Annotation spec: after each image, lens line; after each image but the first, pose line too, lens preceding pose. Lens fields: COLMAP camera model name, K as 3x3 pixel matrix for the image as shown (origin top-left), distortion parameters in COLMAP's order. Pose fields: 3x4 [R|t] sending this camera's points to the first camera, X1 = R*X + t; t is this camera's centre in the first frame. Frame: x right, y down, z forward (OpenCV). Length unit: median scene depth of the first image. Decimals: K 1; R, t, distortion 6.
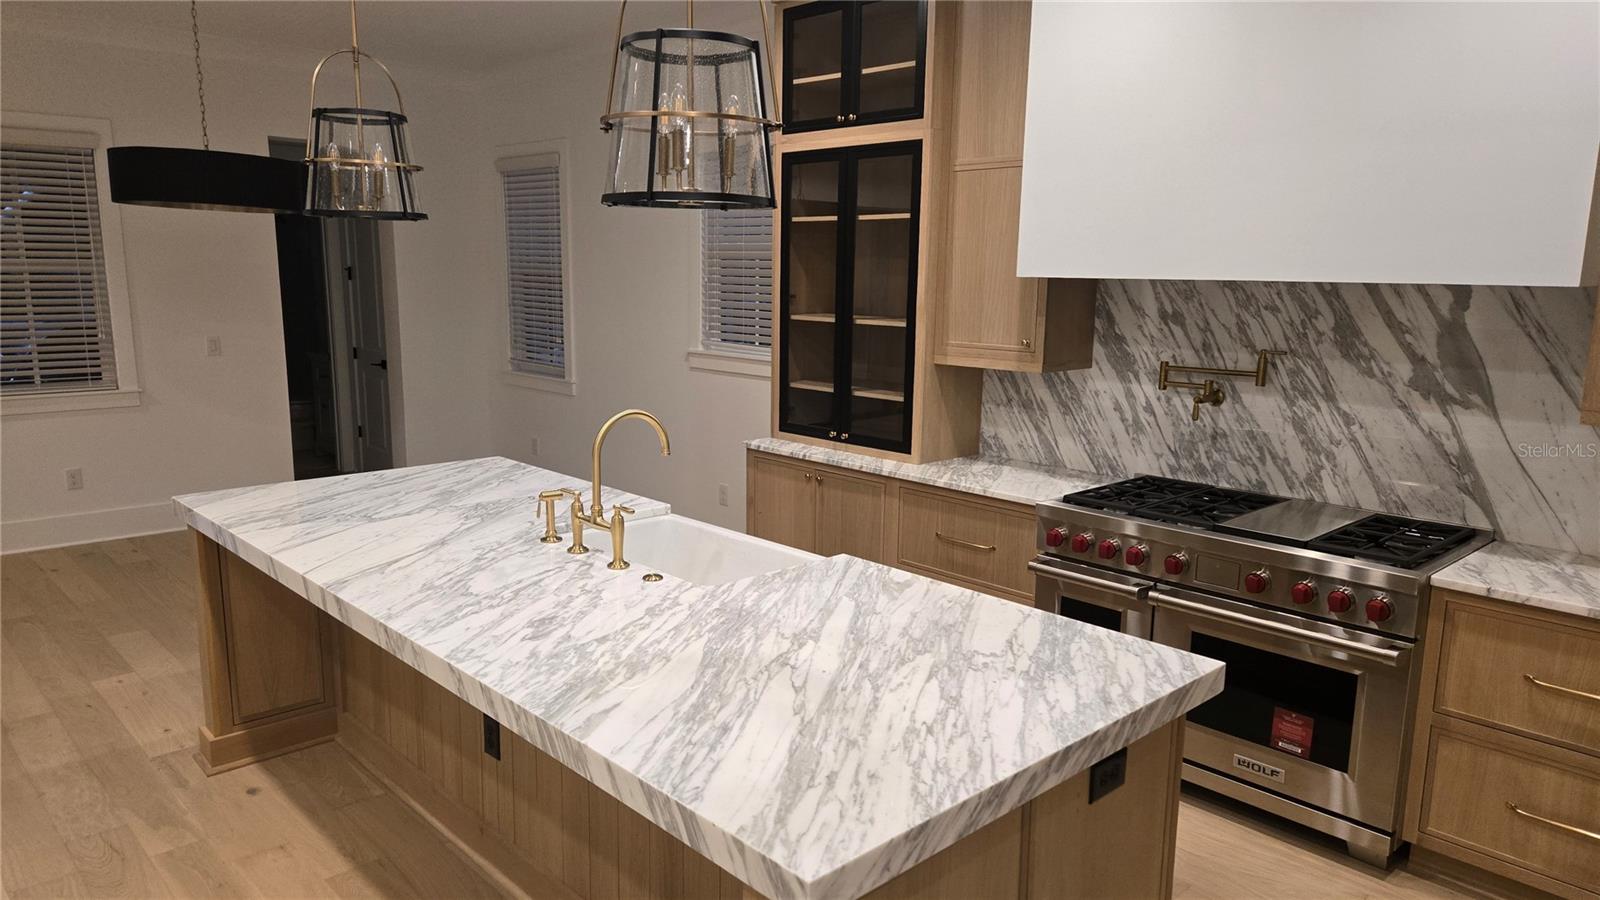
lens RADIAL K [[1067.8, 0, 783.1], [0, 1067.8, 462.7], [0, 0, 1]] dist [0.043275, -0.019076]
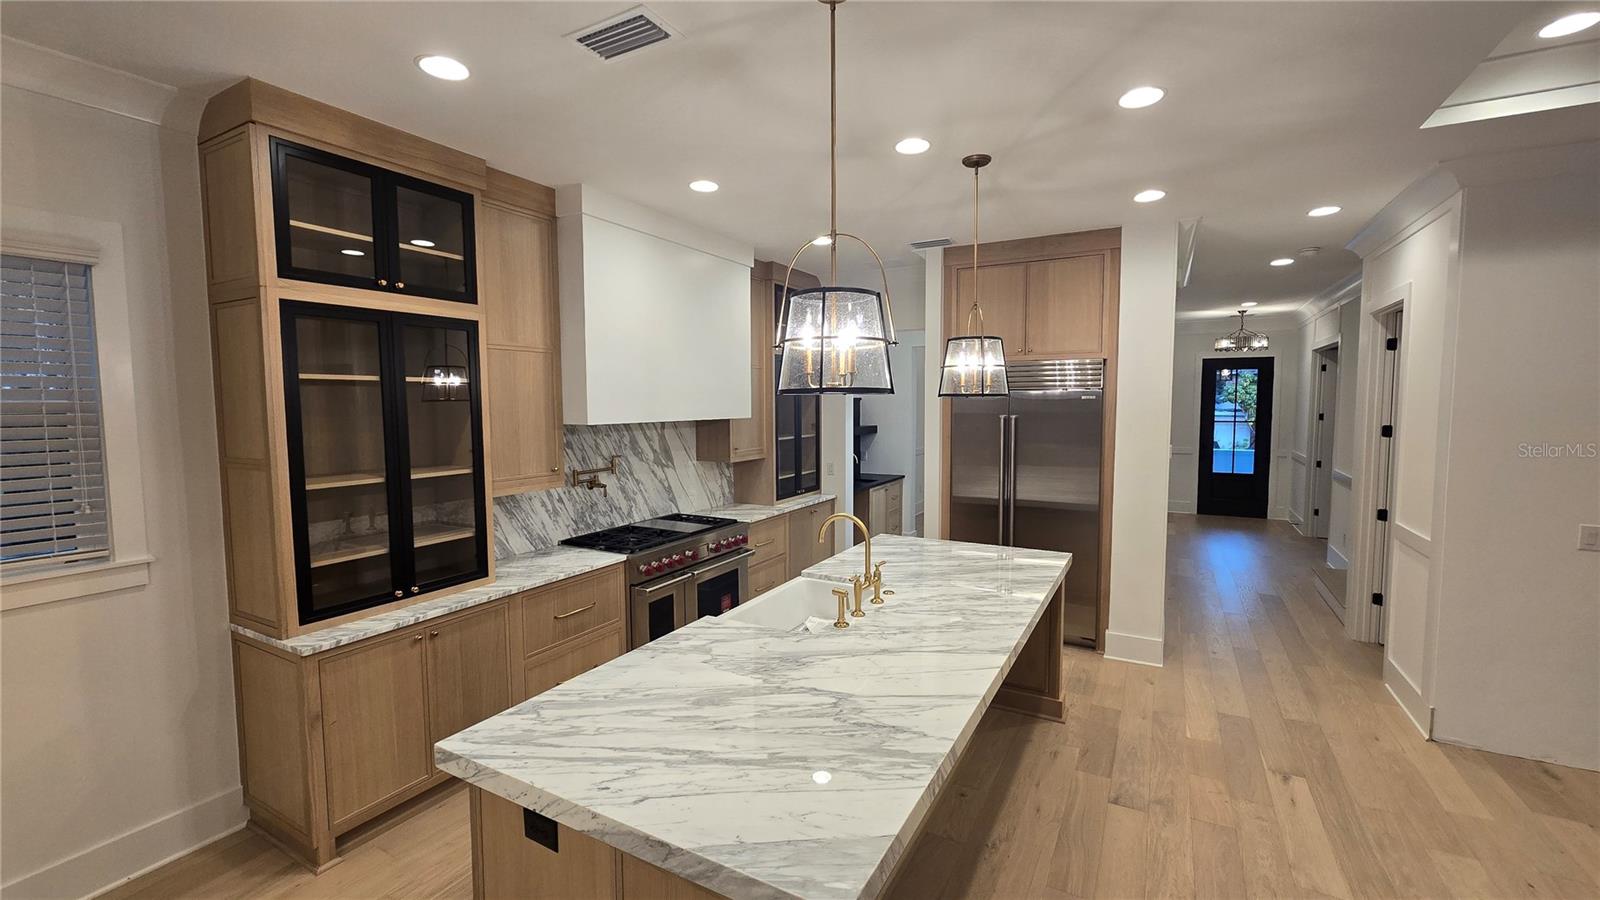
lens RADIAL K [[654.0, 0, 802.2], [0, 654.0, 447.7], [0, 0, 1]] dist [0.000181, 0.000176]
pose [[-0.308235, -0.079220, 0.948006, -0.808442], [0.174602, 0.974887, 0.138236, -0.226475], [-0.935150, 0.208133, -0.286662, 1.023814]]
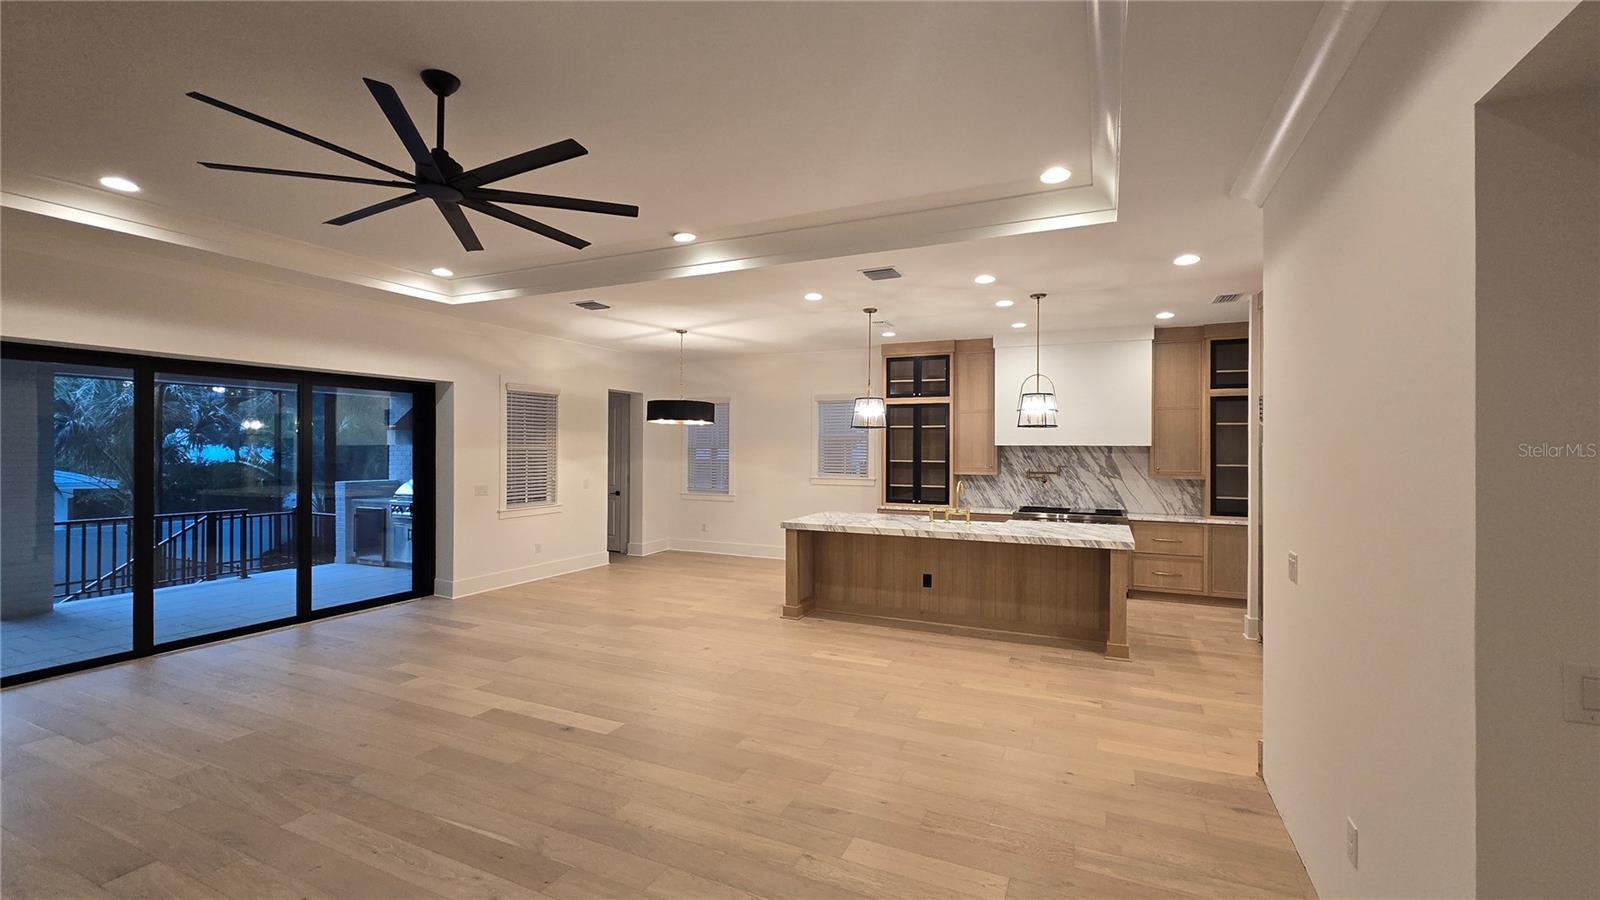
lens RADIAL K [[654.0, 0, 806.7], [0, 654.0, 448.1], [0, 0, 1]] dist [0.000181, 0.000176]
pose [[0.922552, -0.008092, 0.385788, -1.132978], [0.077142, 0.983465, -0.163844, 0.124691], [-0.378084, 0.180915, 0.907922, -0.630496]]
